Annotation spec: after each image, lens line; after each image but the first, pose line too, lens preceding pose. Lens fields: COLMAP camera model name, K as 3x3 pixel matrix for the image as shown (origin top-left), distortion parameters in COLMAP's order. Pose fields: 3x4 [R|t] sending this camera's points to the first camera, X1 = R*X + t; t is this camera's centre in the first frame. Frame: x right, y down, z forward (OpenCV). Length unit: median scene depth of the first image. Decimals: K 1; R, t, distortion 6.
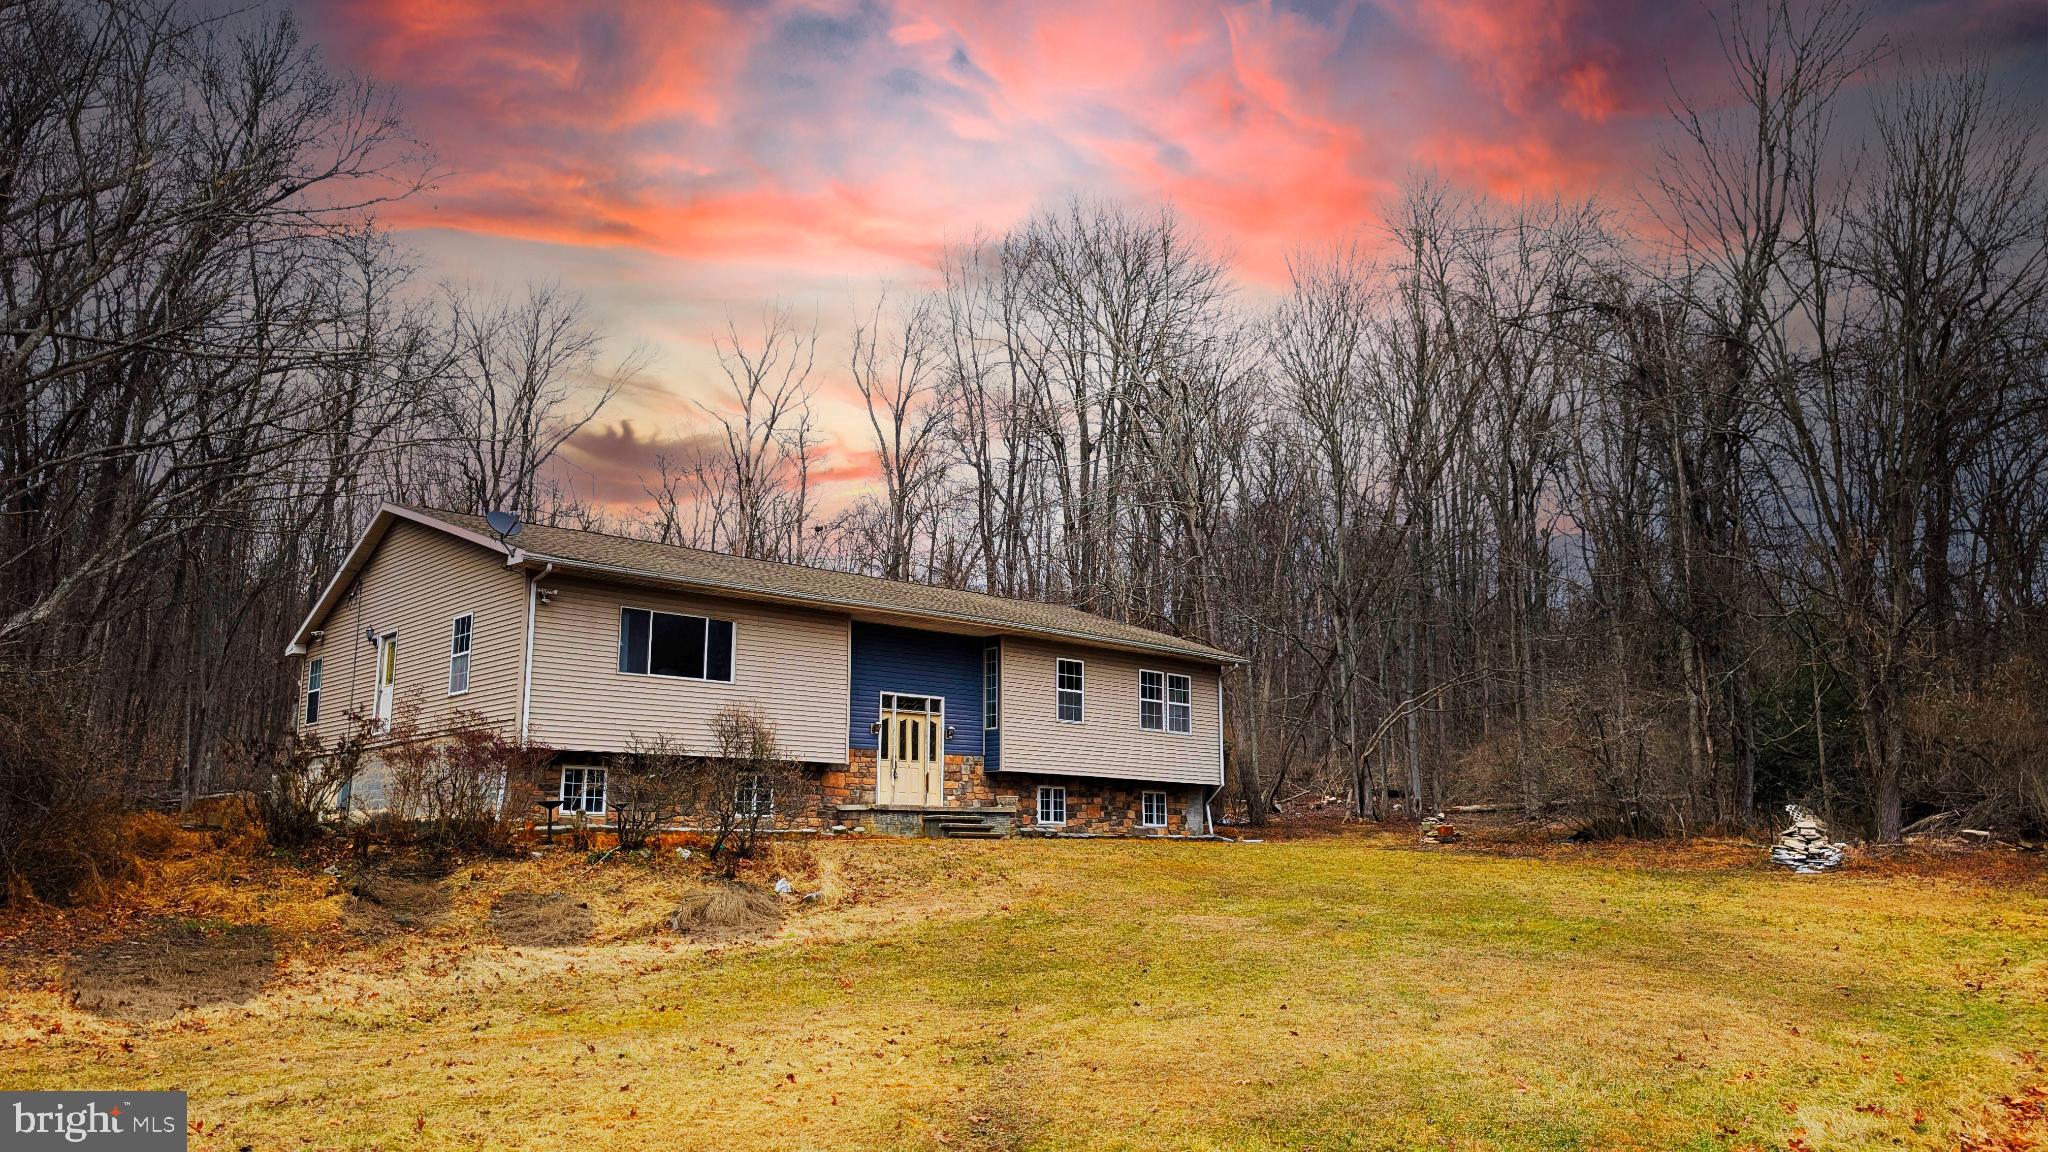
lens RADIAL K [[1493.0, 0, 1021.0], [0, 1493.0, 577.6], [0, 0, 1]] dist [0.012266, 0.001711]
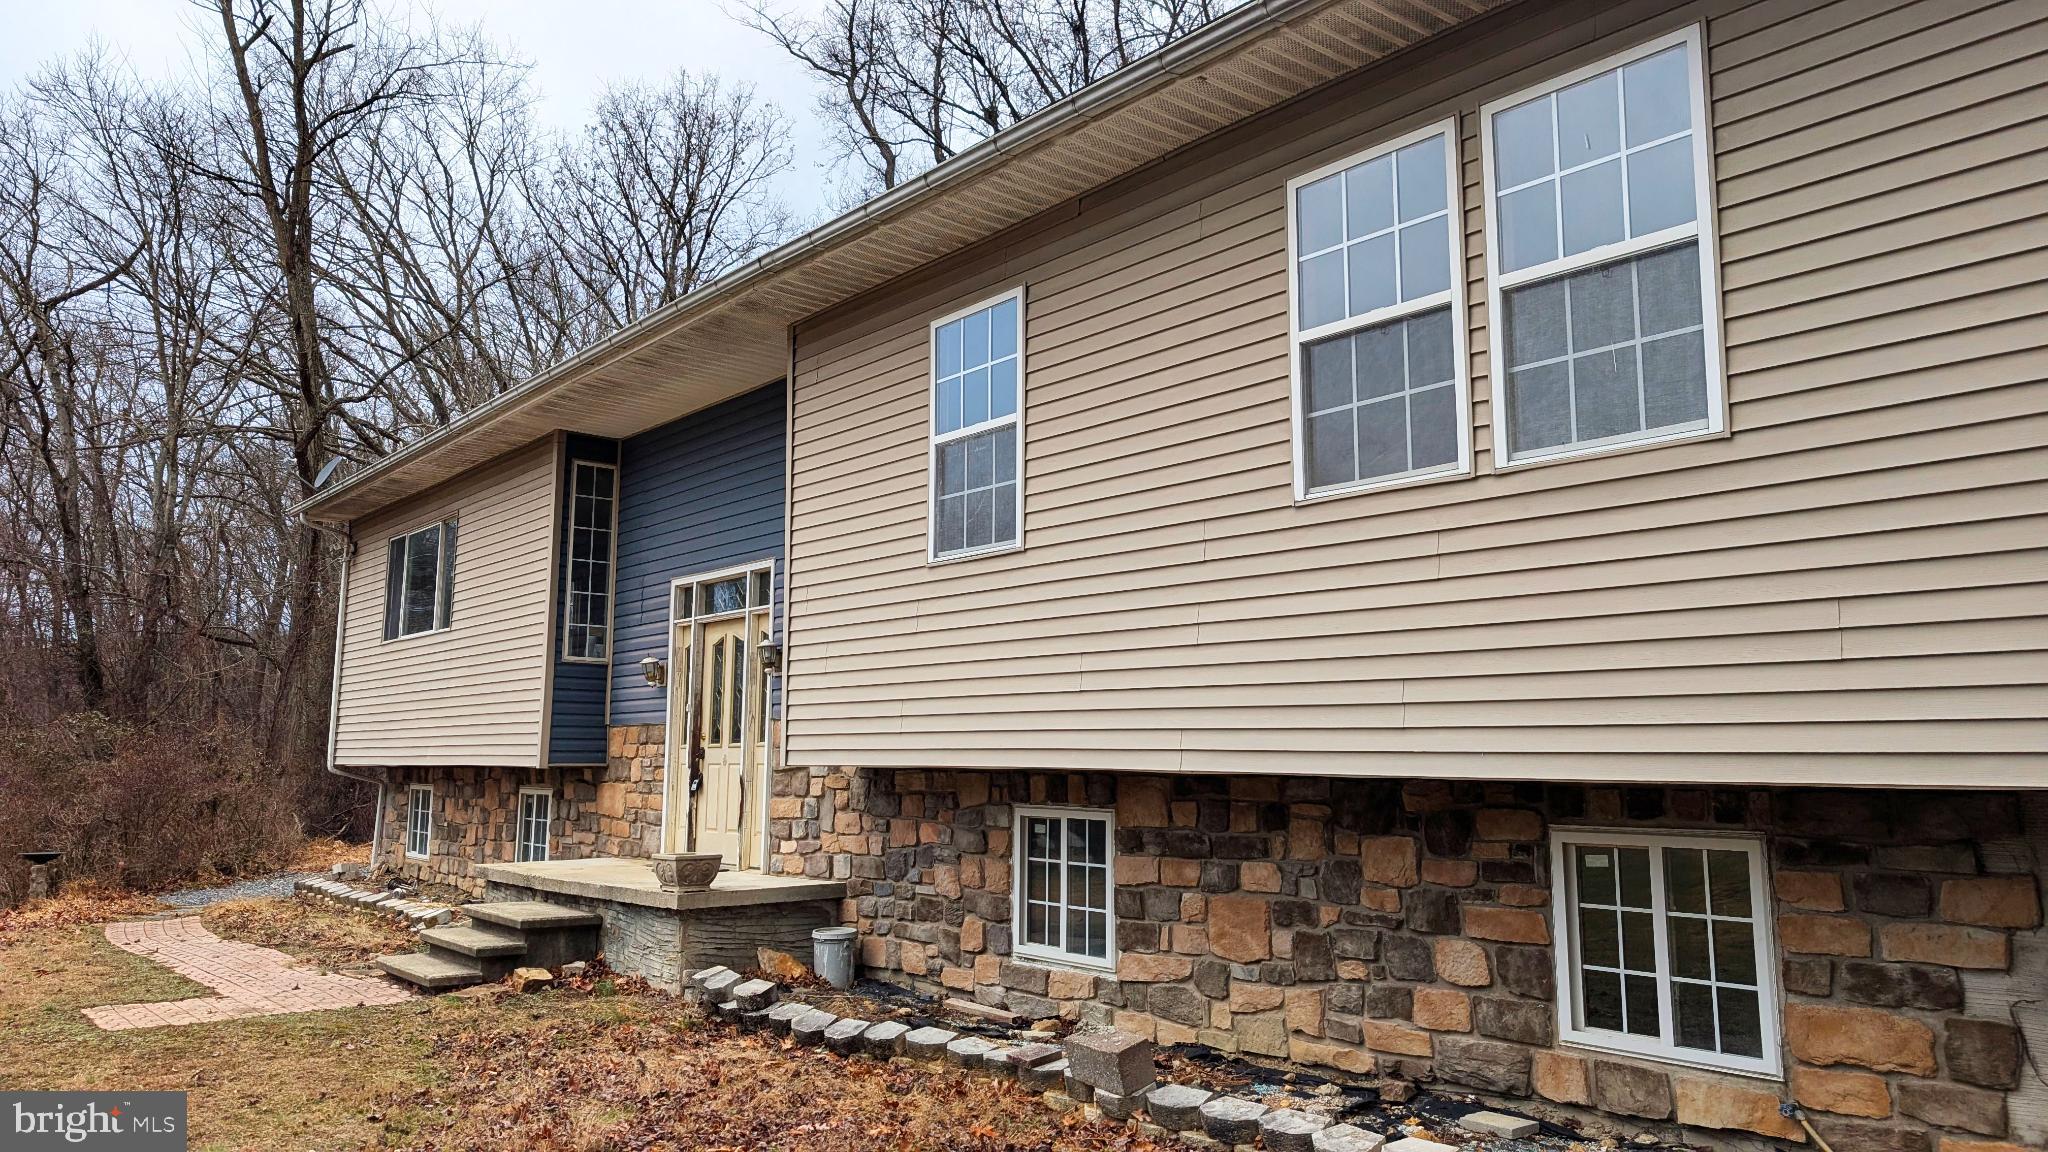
lens RADIAL K [[1493.0, 0, 1027.1], [0, 1493.0, 567.3], [0, 0, 1]] dist [0.012266, 0.001711]
pose [[-0.075920, -0.135837, -0.987818, 0.289435], [0.174210, 0.973633, -0.147275, 0.143733], [0.981778, -0.183269, -0.050254, 1.070921]]
